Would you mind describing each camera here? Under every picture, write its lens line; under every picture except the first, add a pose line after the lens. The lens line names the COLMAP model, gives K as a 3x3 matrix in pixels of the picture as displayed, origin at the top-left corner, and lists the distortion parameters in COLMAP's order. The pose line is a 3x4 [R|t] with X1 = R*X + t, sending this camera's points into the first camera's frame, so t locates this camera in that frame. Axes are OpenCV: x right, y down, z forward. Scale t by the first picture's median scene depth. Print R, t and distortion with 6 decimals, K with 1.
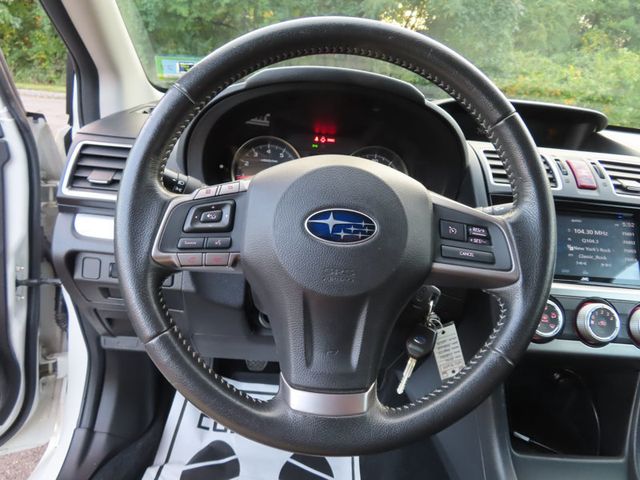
lens RADIAL K [[443.2, 0, 320.4], [0, 443.2, 238.7], [0, 0, 1]] dist [-0.009226, -0.003953]
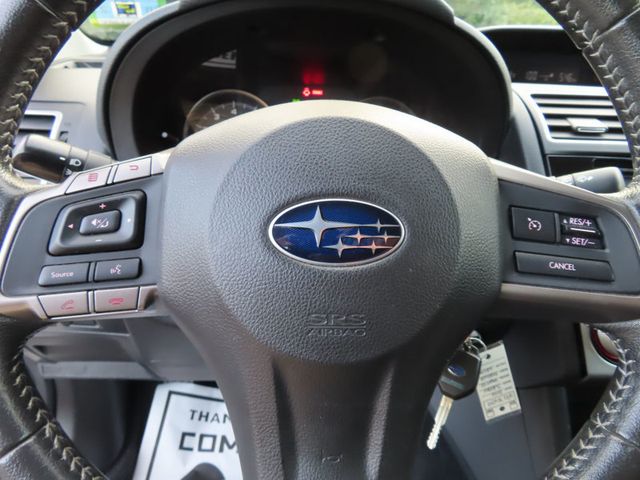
lens RADIAL K [[443.2, 0, 319.0], [0, 443.2, 242.1], [0, 0, 1]] dist [-0.009226, -0.003953]
pose [[0.998762, -0.049696, 0.002361, 0.021812], [0.049369, 0.995830, 0.076710, -0.054359], [-0.006164, -0.076499, 0.997051, 0.441923]]
